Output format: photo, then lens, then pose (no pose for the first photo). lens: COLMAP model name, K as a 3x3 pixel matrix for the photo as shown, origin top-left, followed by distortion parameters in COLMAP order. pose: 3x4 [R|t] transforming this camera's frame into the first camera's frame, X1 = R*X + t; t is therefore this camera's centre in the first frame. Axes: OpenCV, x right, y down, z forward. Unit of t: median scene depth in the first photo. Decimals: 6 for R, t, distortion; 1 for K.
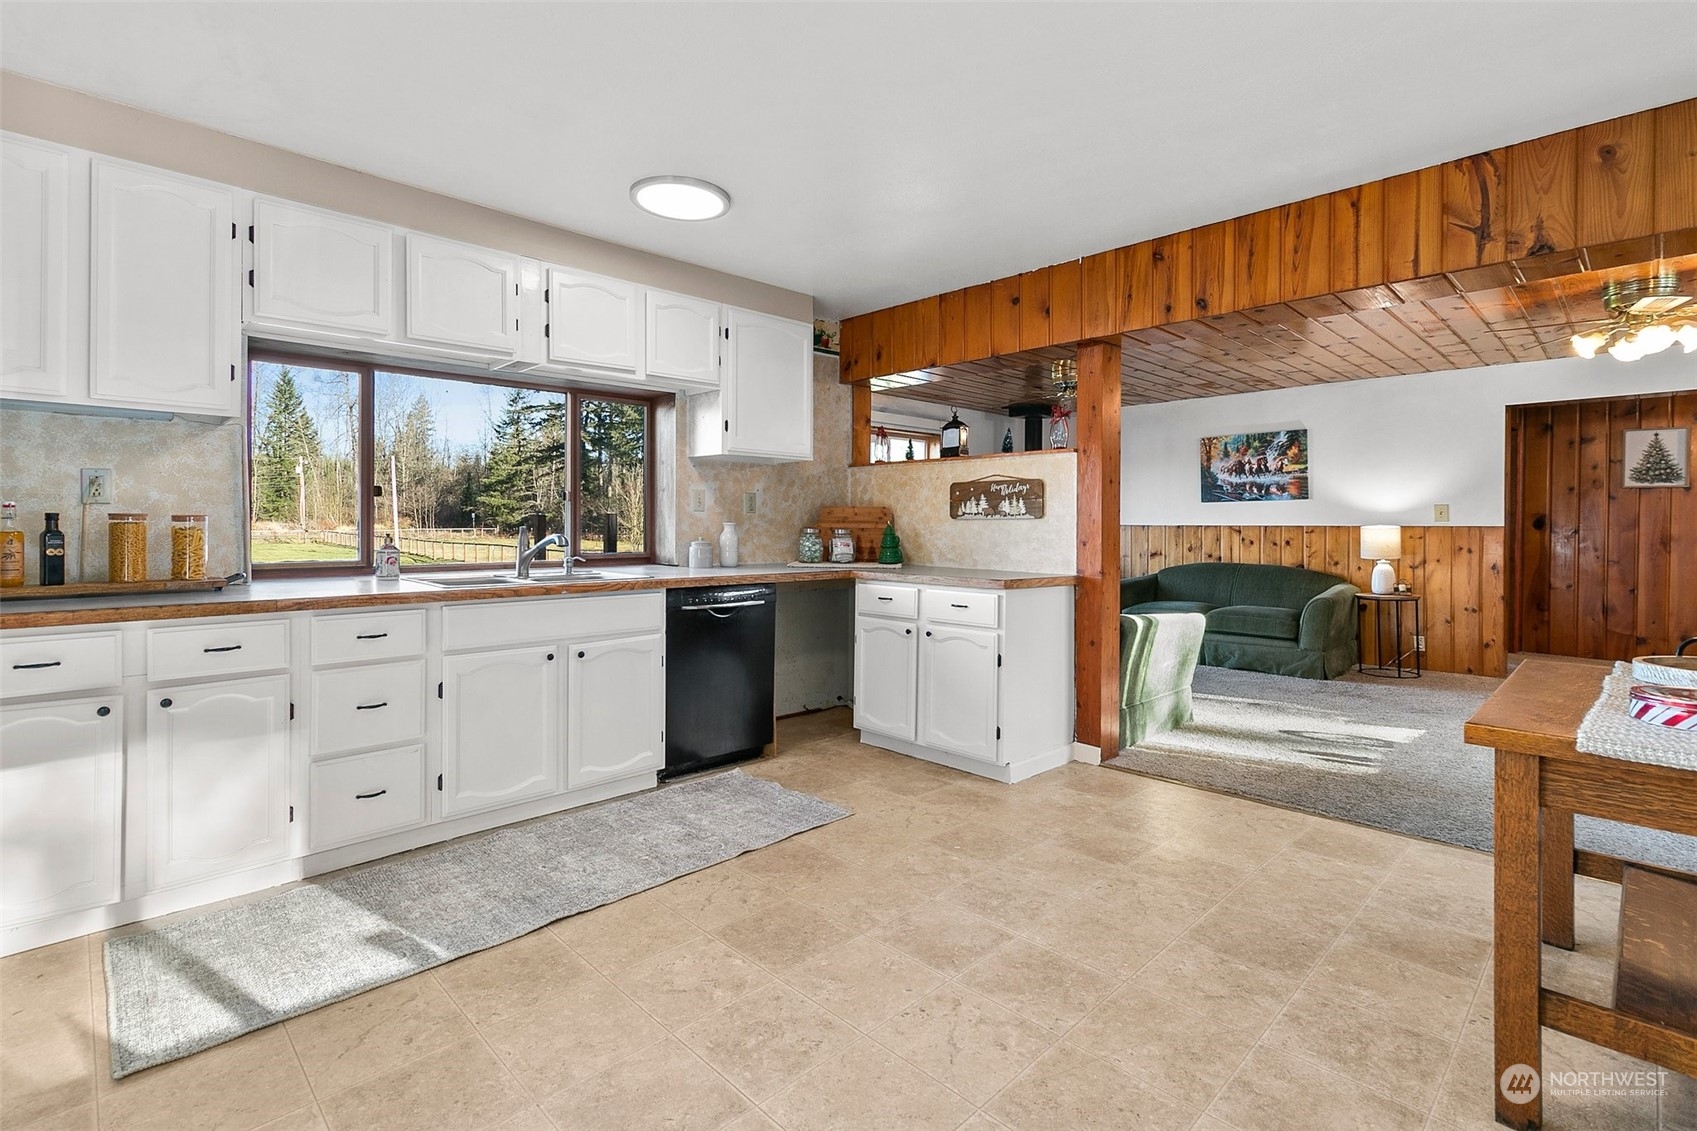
lens RADIAL K [[793.6, 0, 843.3], [0, 793.6, 527.0], [0, 0, 1]] dist [0.000794, 0.000181]
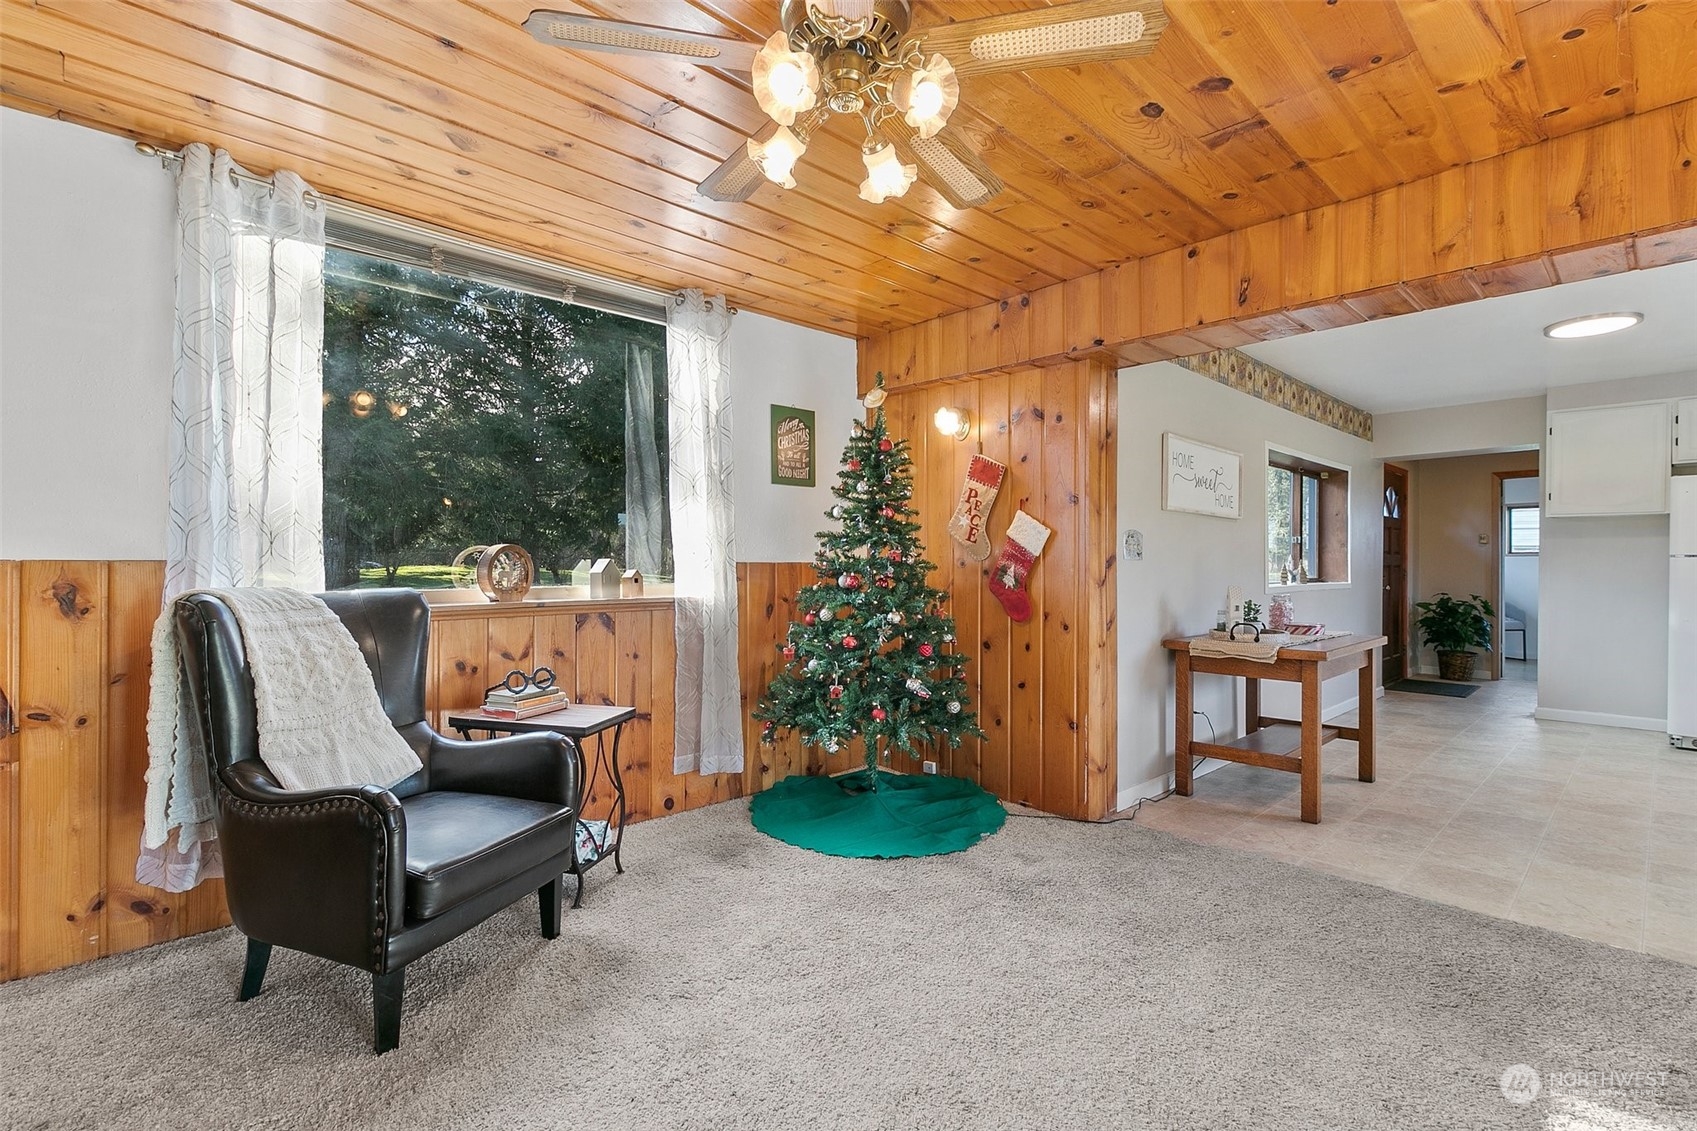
lens RADIAL K [[782.3, 0, 848.5], [0, 782.3, 565.5], [0, 0, 1]] dist [-0.001156, 0.000106]
pose [[-0.999876, -0.002510, 0.015568, 0.845660], [-0.002485, 0.999996, 0.001621, -0.000498], [-0.015572, 0.001582, -0.999878, 1.211872]]
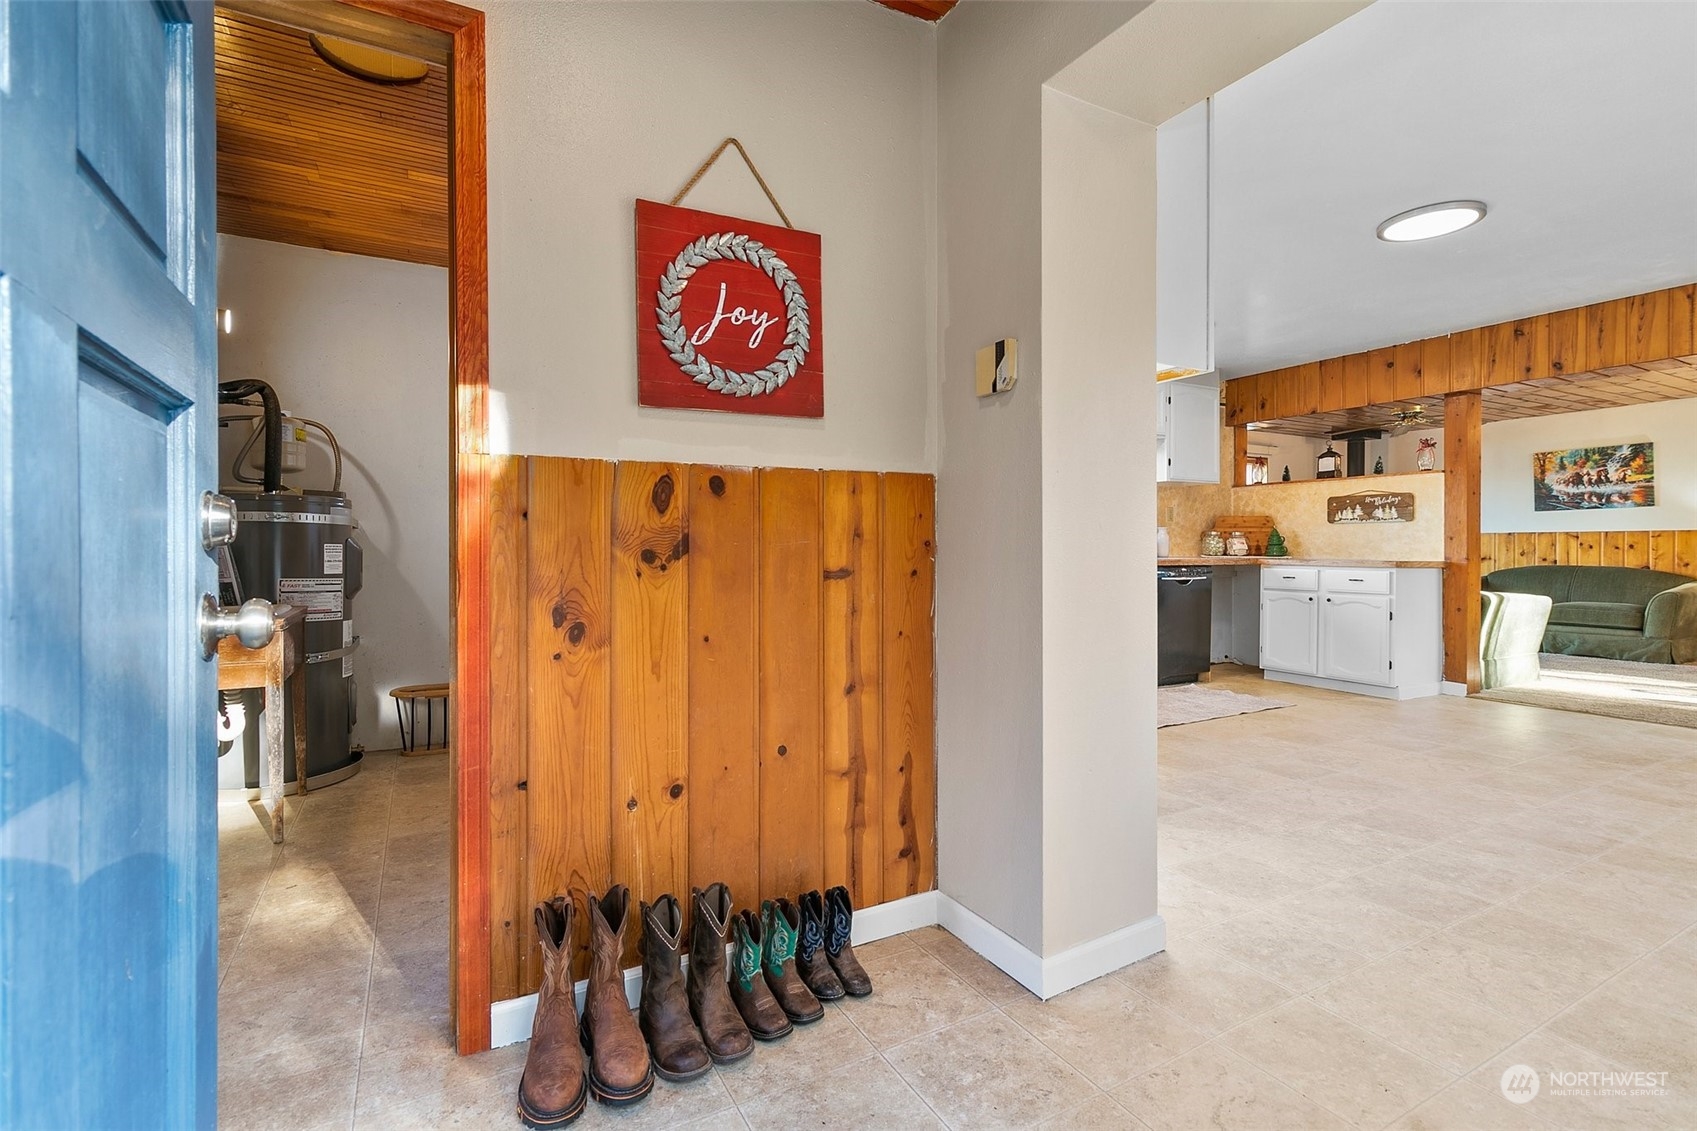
lens RADIAL K [[780.4, 0, 848.6], [0, 780.4, 551.2], [0, 0, 1]] dist [0.001668, 0.000282]
pose [[0.962691, -0.003001, -0.270586, -0.280190], [0.003642, 0.999992, 0.001867, 0.030565], [0.270579, -0.002783, 0.962694, -0.493423]]
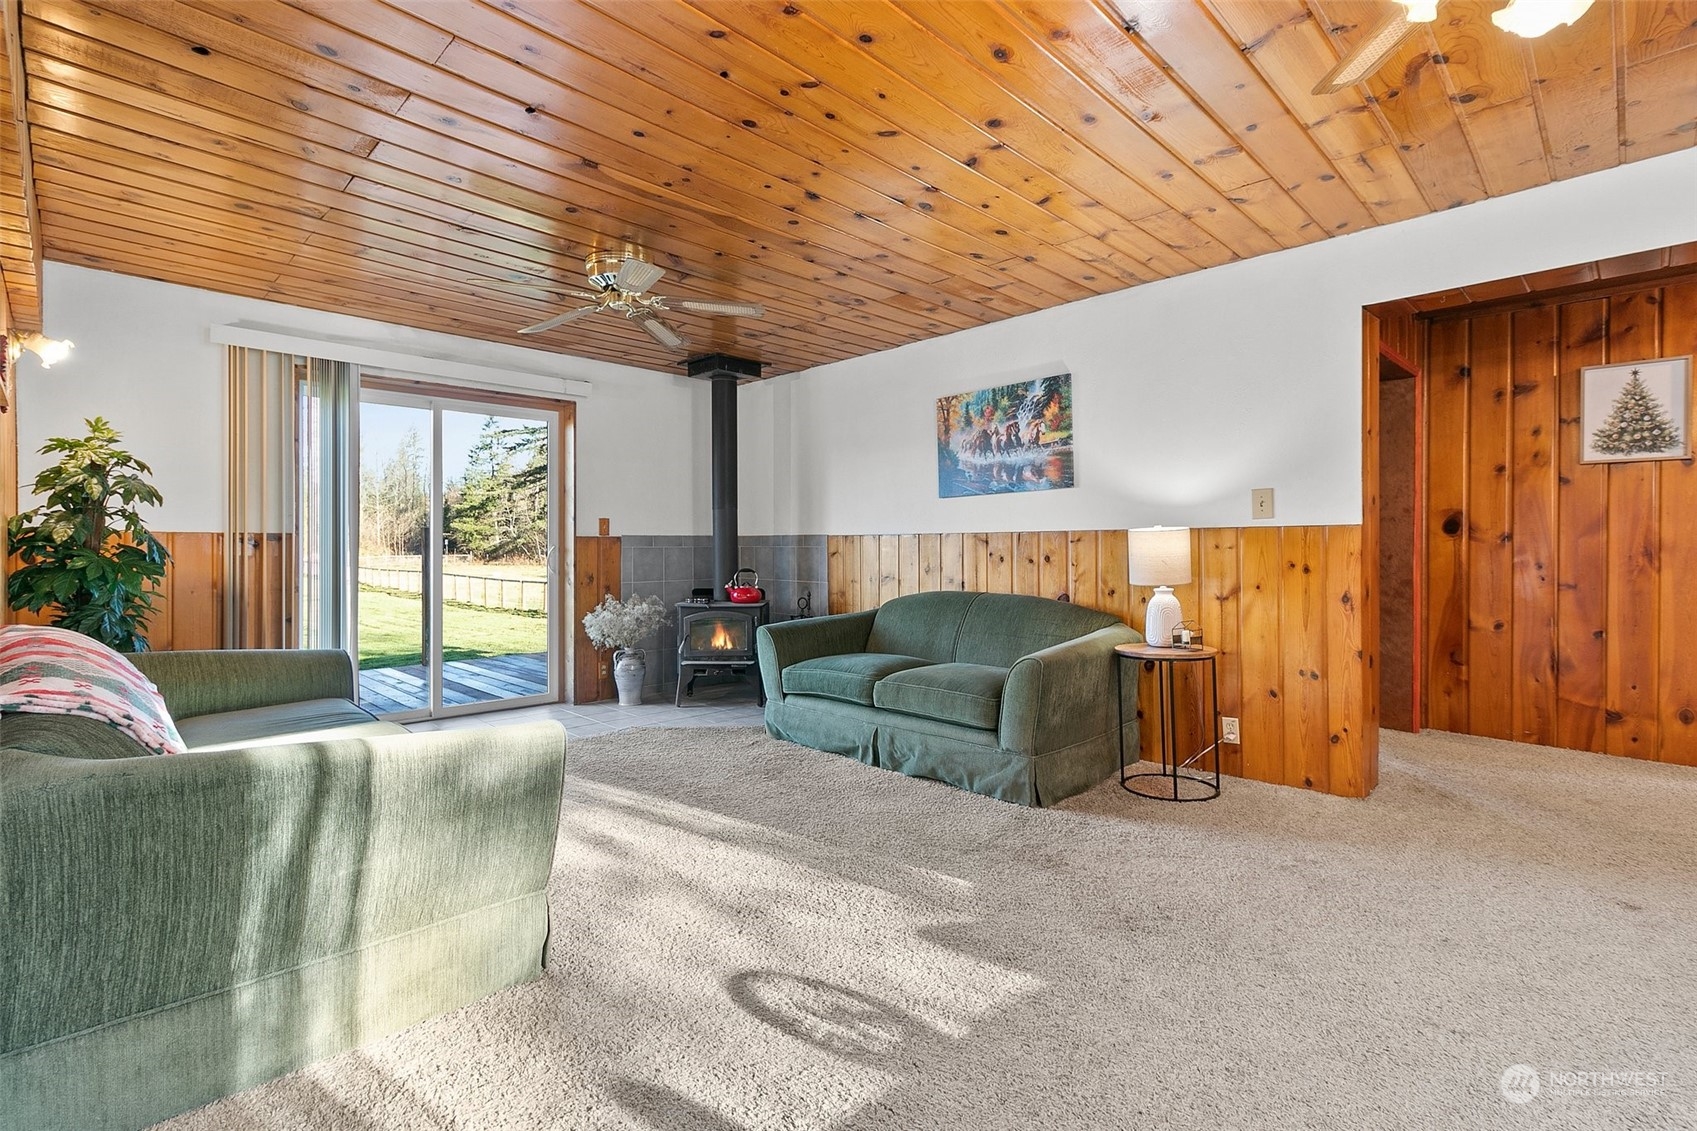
lens RADIAL K [[786.9, 0, 849.2], [0, 786.9, 548.1], [0, 0, 1]] dist [0.002251, 0.000086]
pose [[0.999941, -0.007193, 0.008192, 0.593748], [0.007229, 0.999964, -0.004458, 0.019484], [-0.008159, 0.004517, 0.999957, 0.573371]]
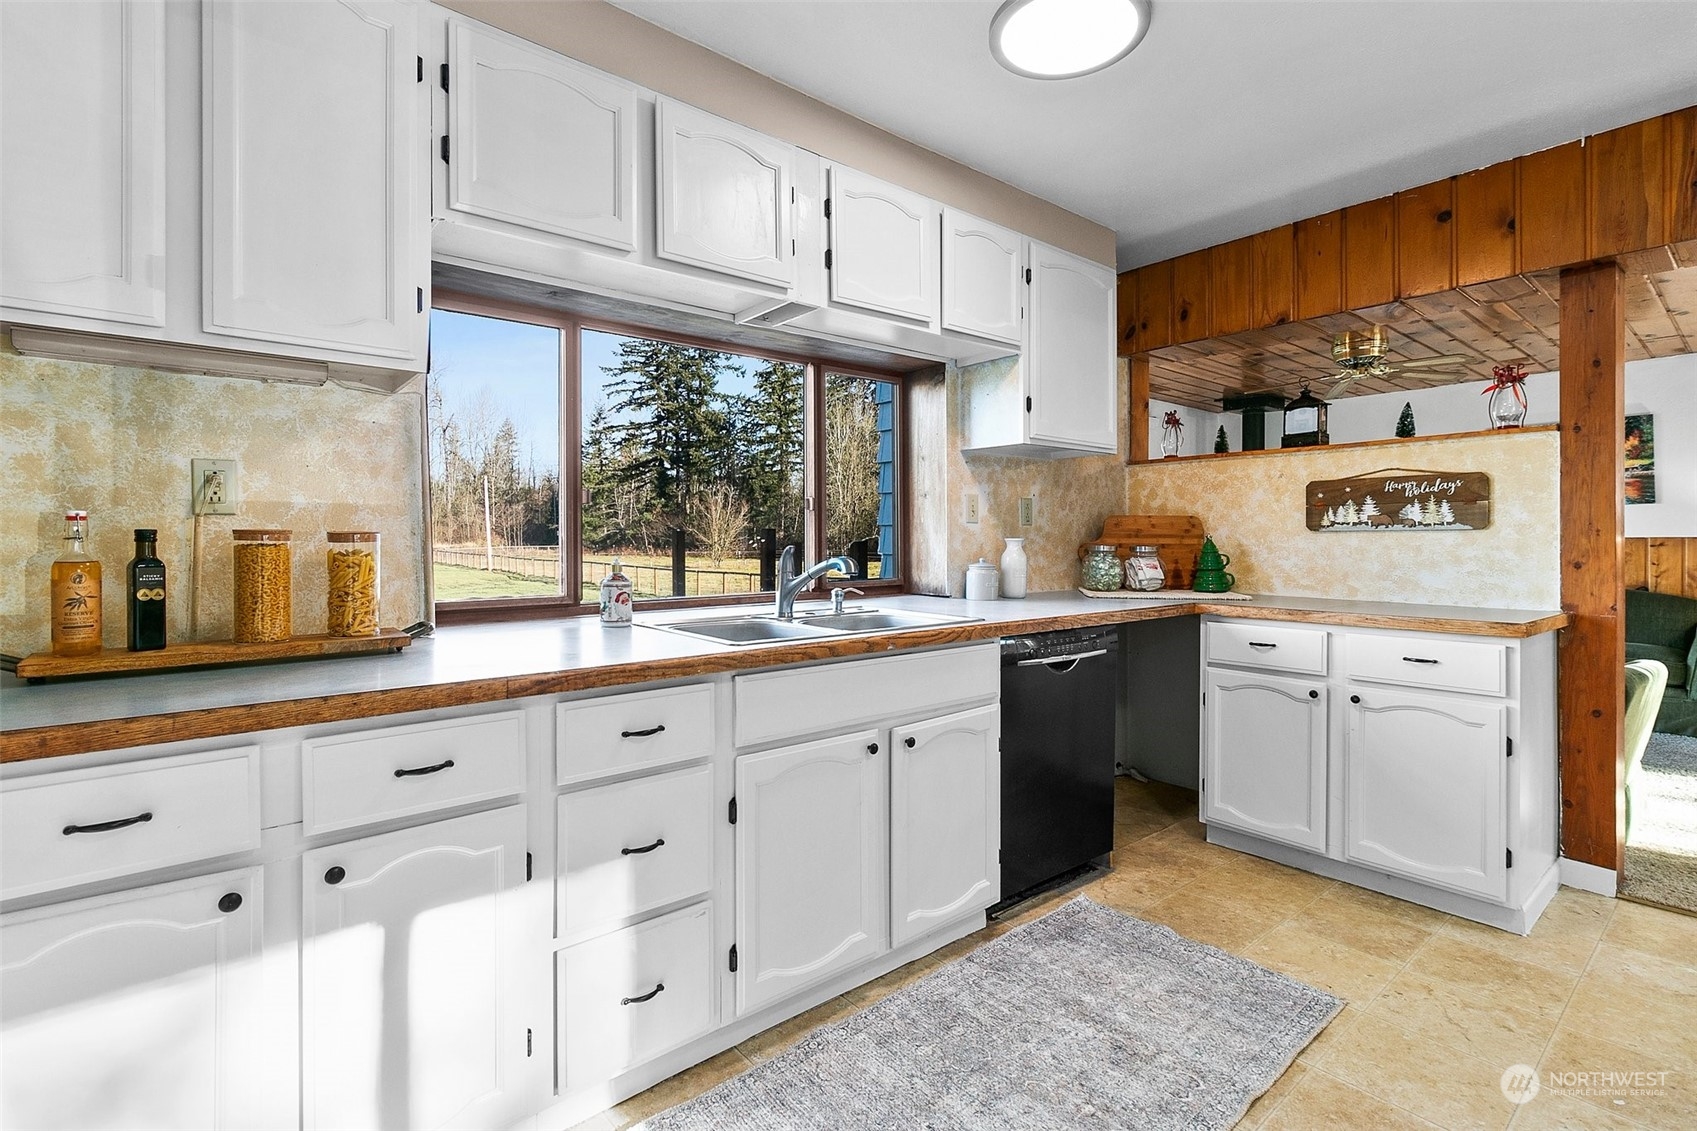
lens RADIAL K [[788.4, 0, 847.2], [0, 788.4, 543.0], [0, 0, 1]] dist [0.001647, -0.000021]
pose [[0.996671, -0.006364, -0.081277, -0.214247], [0.006433, 0.999979, 0.000582, -0.002210], [0.081271, -0.001103, 0.996691, 0.229141]]
